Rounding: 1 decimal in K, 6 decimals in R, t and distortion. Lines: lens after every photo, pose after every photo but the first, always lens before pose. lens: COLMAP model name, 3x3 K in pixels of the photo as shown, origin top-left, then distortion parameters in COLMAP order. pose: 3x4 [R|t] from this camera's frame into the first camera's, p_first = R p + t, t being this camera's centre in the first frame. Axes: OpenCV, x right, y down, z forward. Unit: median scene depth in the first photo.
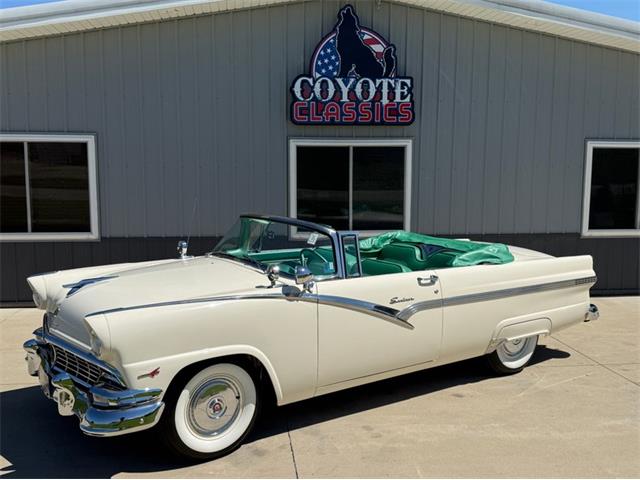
lens RADIAL K [[637.1, 0, 317.6], [0, 637.1, 244.6], [0, 0, 1]] dist [0.171484, -0.376567]
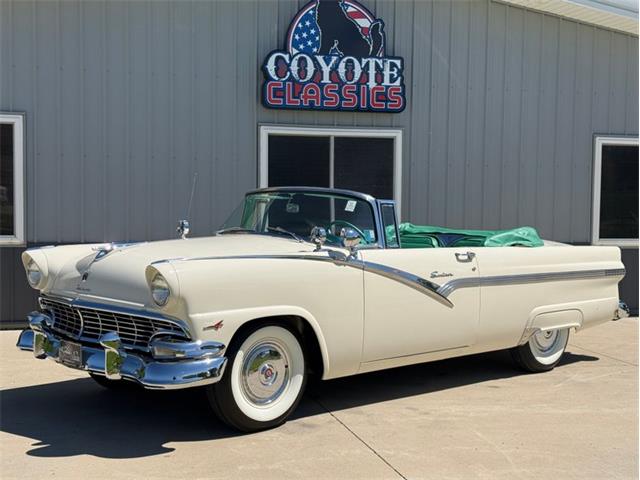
lens RADIAL K [[879.7, 0, 316.5], [0, 879.7, 252.8], [0, 0, 1]] dist [0.115926, -0.029802]
pose [[0.991566, 0.000138, 0.129601, -0.121672], [0.008495, 0.997780, -0.066056, 0.078266], [-0.129323, 0.066600, 0.989363, -0.138551]]
